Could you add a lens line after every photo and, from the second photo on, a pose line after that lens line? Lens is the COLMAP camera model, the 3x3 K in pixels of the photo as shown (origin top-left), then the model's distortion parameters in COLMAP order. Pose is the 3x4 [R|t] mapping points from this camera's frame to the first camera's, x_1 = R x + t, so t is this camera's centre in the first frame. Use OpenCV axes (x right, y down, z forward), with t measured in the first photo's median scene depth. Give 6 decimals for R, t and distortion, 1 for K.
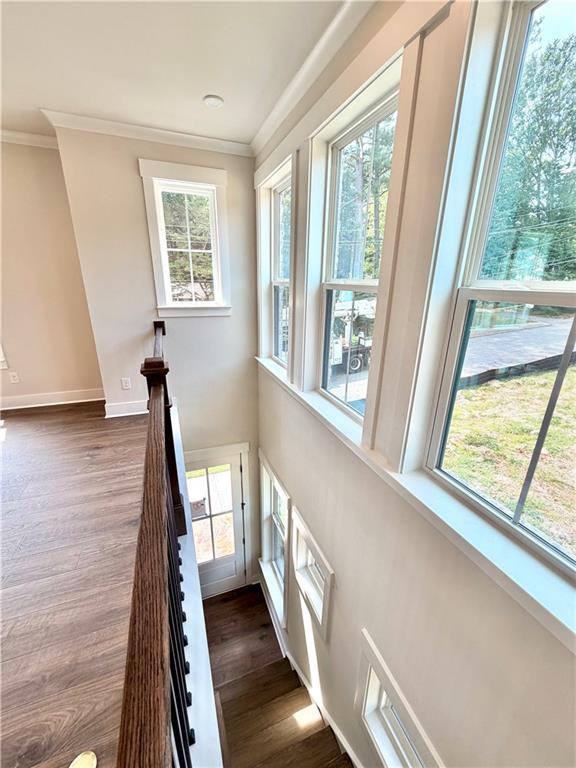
lens RADIAL K [[306.4, 0, 288.0], [0, 306.4, 384.0], [0, 0, 1]] dist [0.000038, 0.000593]
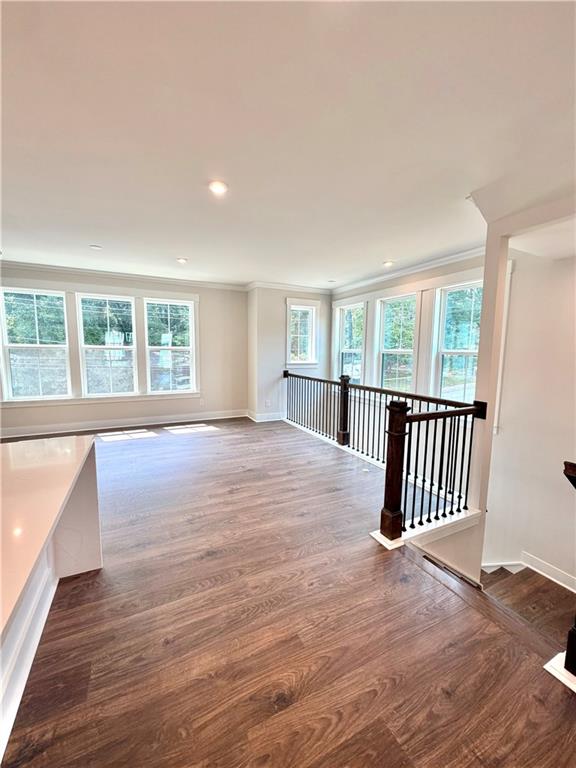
lens RADIAL K [[306.4, 0, 288.0], [0, 306.4, 384.0], [0, 0, 1]] dist [0.000038, 0.000593]
pose [[0.995628, -0.016285, 0.091976, -0.600974], [0.035404, 0.977006, -0.210254, 0.293372], [-0.086437, 0.212591, 0.973311, -0.887108]]
